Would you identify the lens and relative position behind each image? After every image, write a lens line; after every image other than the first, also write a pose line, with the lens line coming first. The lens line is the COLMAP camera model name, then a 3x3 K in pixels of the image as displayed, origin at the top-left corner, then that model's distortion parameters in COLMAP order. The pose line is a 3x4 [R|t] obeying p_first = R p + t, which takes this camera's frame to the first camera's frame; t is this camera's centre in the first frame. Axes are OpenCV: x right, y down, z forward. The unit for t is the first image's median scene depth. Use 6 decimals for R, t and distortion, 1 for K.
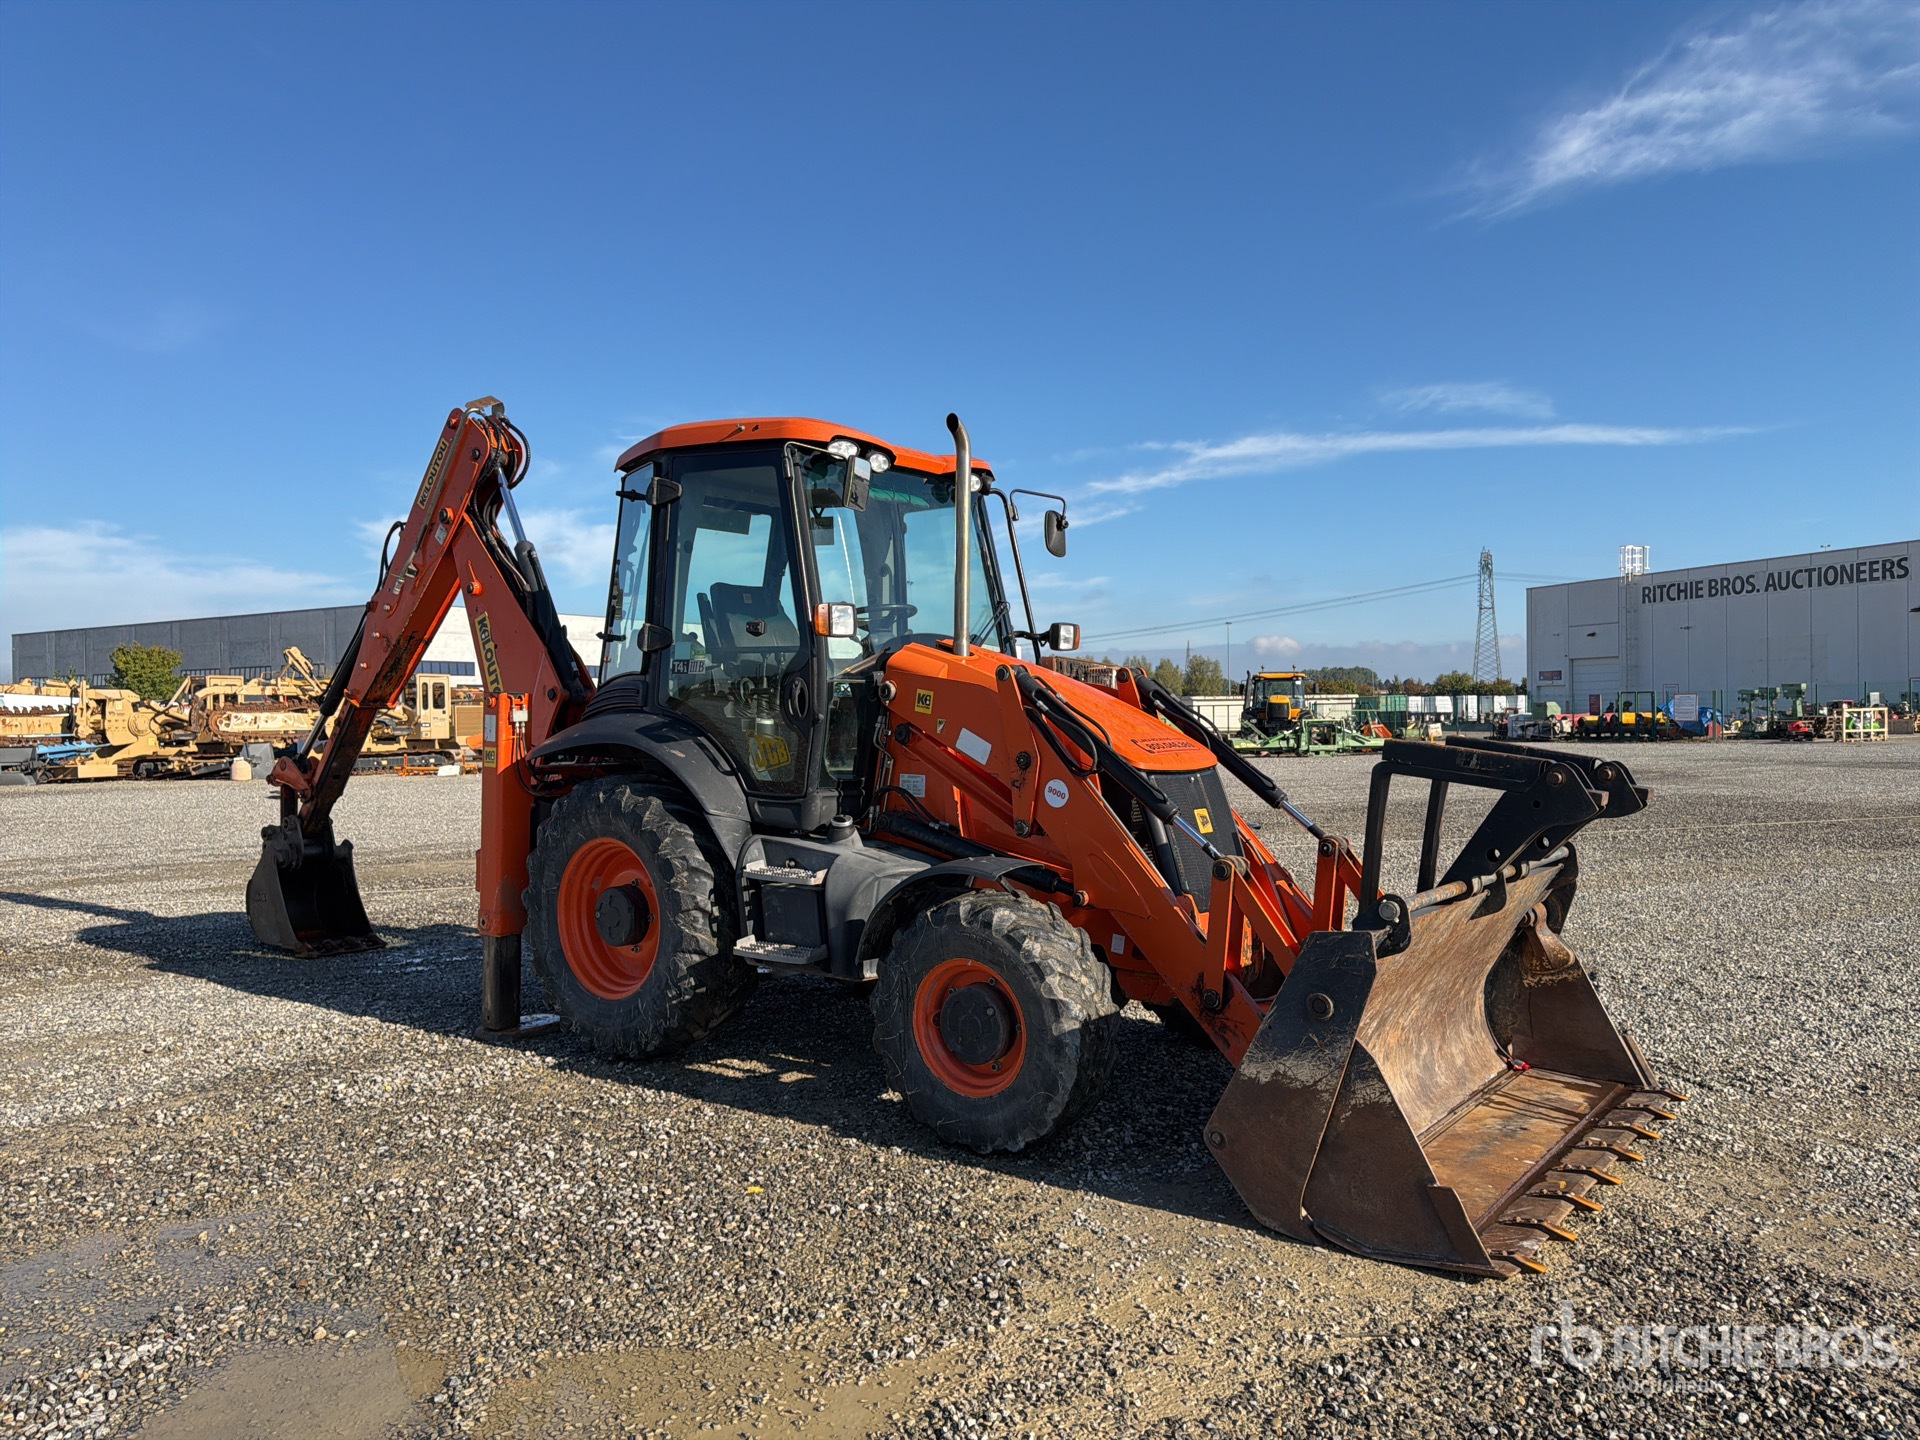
lens RADIAL K [[1401.3, 0, 960.0], [0, 1401.3, 720.0], [0, 0, 1]] dist [0.166619, -0.229921]
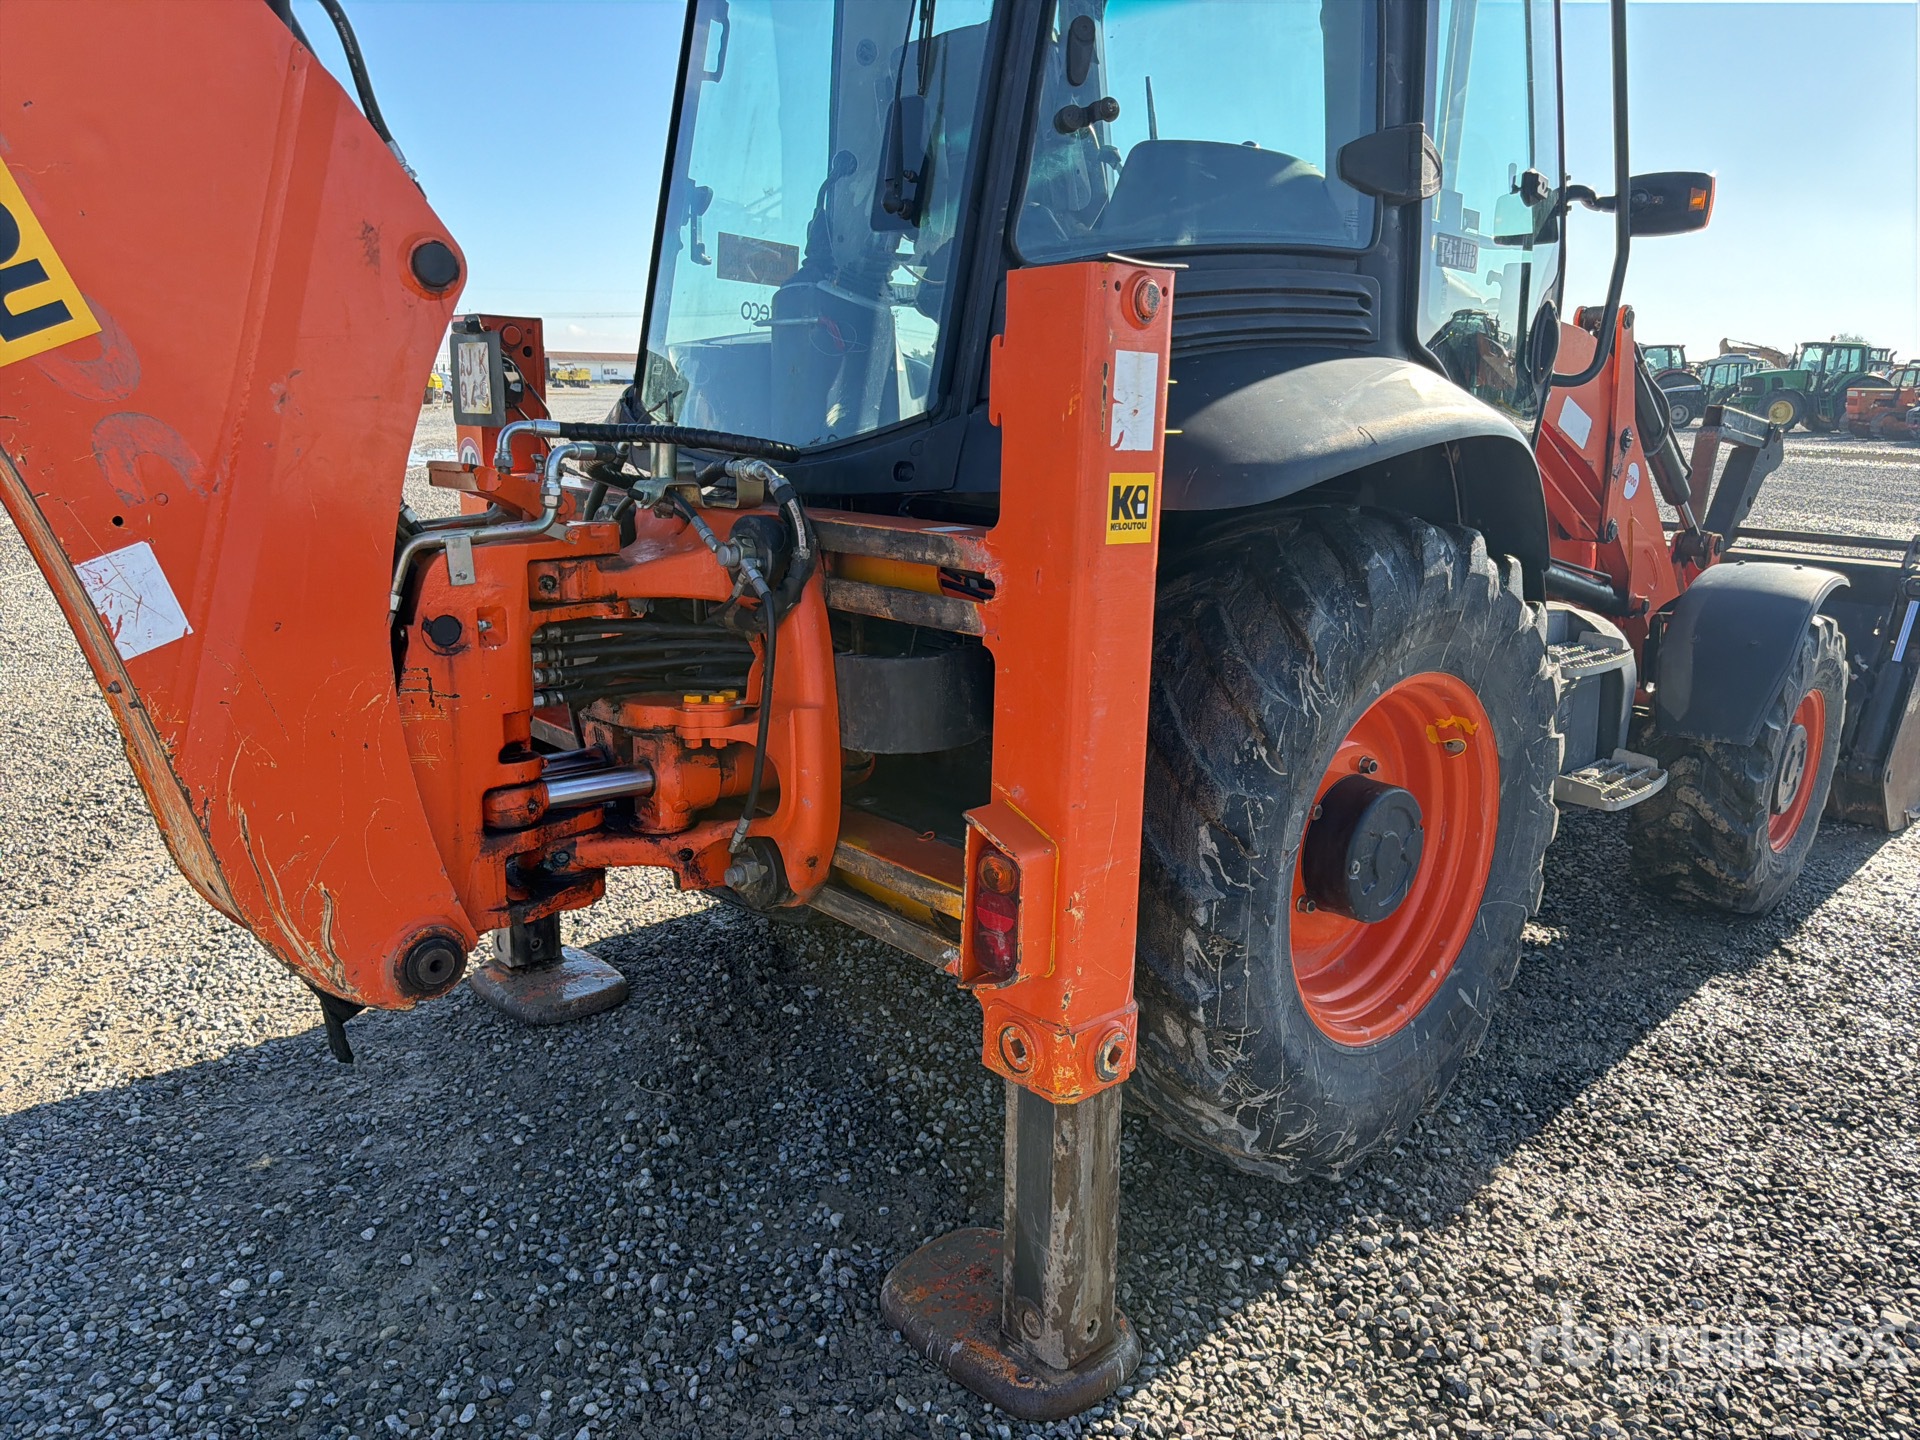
lens RADIAL K [[1376.4, 0, 950.1], [0, 1376.4, 729.5], [0, 0, 1]] dist [0.091611, -0.109265]
pose [[0.122850, -0.227618, 0.965970, -0.684996], [0.000102, 0.973346, 0.229343, 0.007352], [-0.992425, -0.028076, 0.119599, 1.140832]]
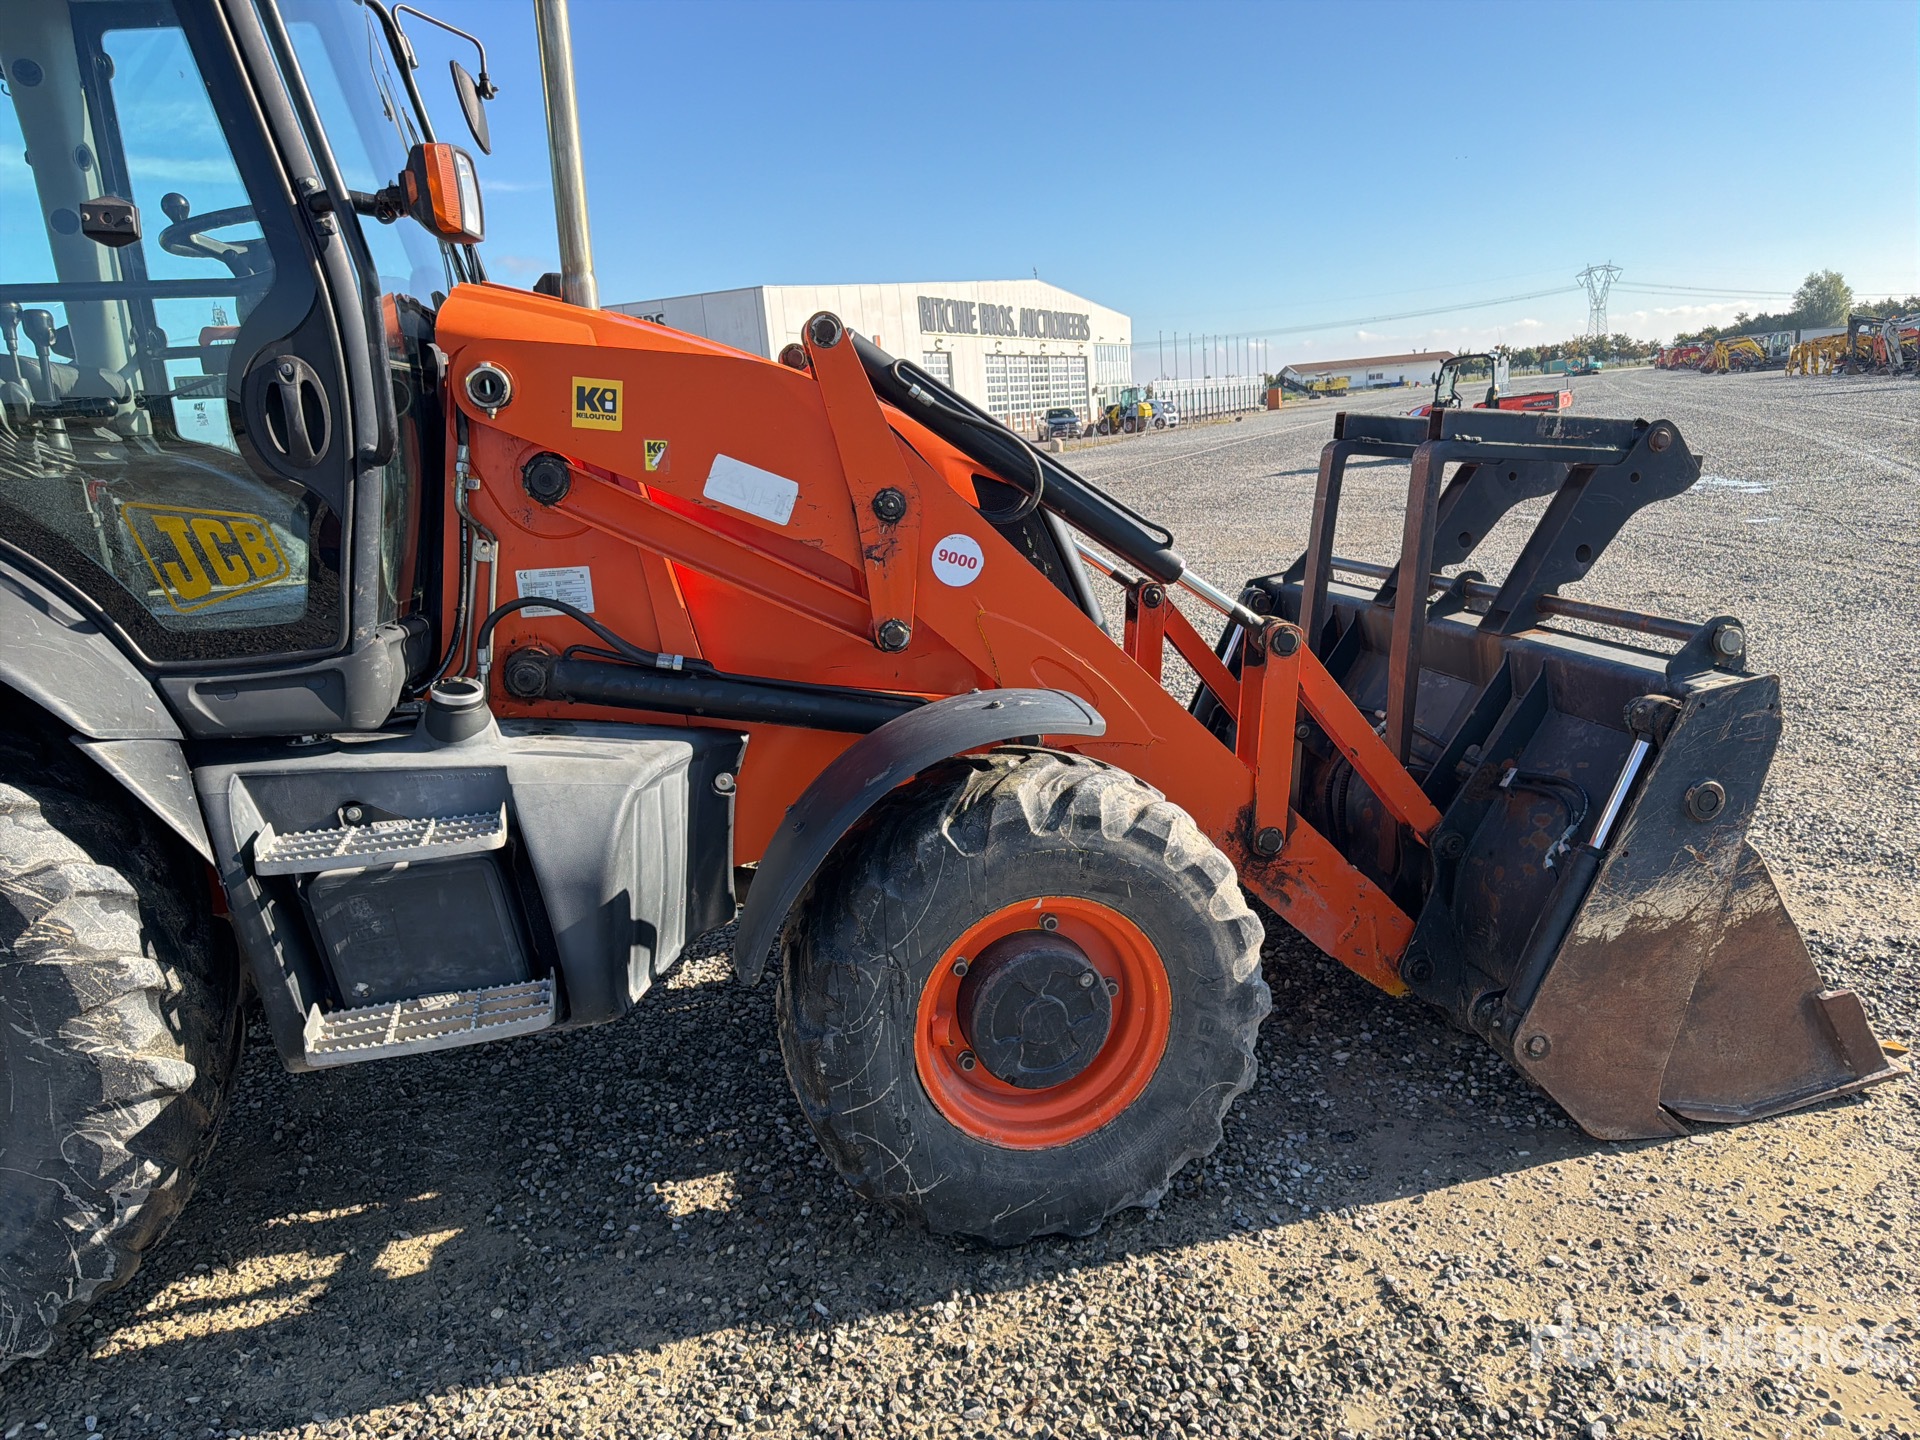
lens RADIAL K [[1371.2, 0, 907.2], [0, 1371.2, 751.6], [0, 0, 1]] dist [0.088674, -0.086127]
pose [[0.639544, -0.215740, 0.737861, -0.309604], [0.079631, 0.973242, 0.215542, 0.007766], [-0.764619, -0.079092, 0.639611, 0.598444]]
